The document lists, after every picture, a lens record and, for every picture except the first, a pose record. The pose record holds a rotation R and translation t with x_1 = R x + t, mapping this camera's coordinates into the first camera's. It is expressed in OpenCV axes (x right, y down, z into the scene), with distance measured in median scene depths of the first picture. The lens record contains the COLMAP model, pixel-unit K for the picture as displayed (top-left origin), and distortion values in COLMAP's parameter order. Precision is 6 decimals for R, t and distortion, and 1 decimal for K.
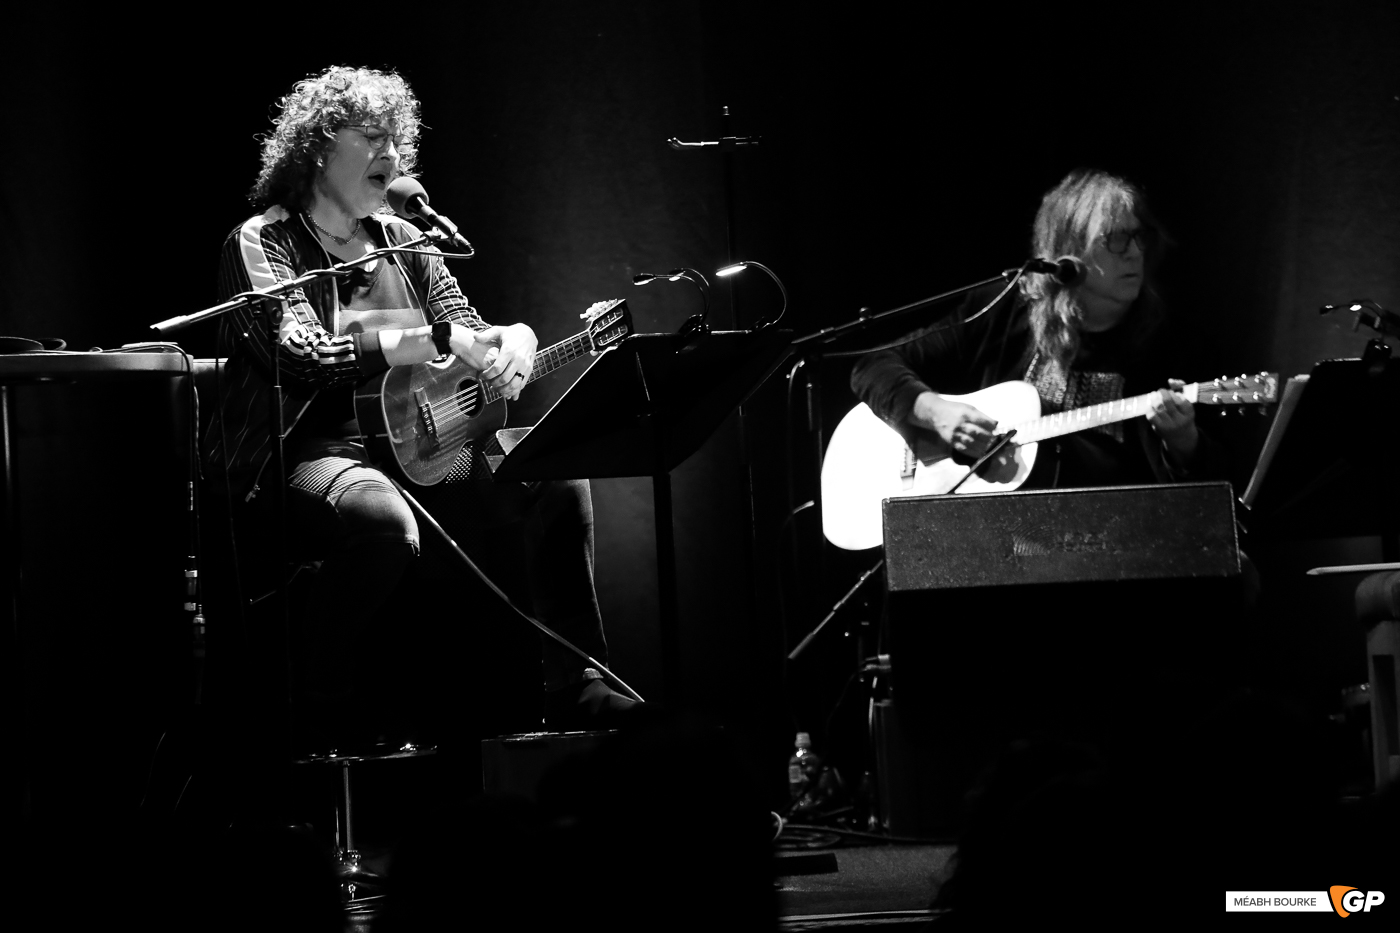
lens RADIAL K [[8096.1, 0, 700.0], [0, 8096.1, 466.5], [0, 0, 1]] dist [2.591649, 12.340531]
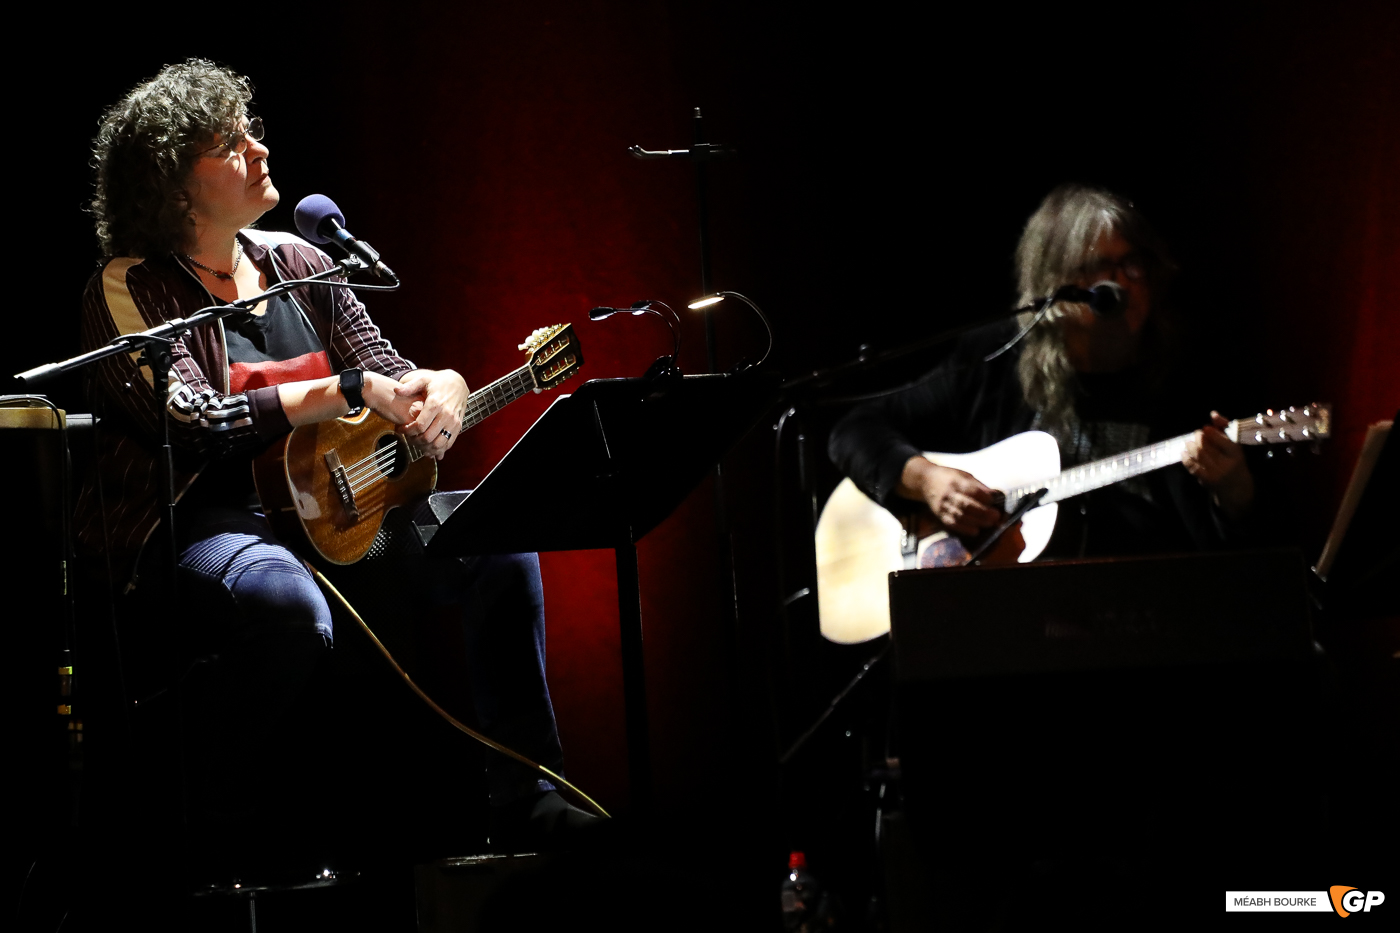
lens RADIAL K [[8096.1, 0, 700.0], [0, 8096.1, 466.5], [0, 0, 1]] dist [2.591649, 12.340531]
pose [[0.999943, -0.010228, -0.002997, 0.005675], [0.010216, 0.999940, -0.003886, -0.003955], [0.003036, 0.003855, 0.999988, 0.162437]]
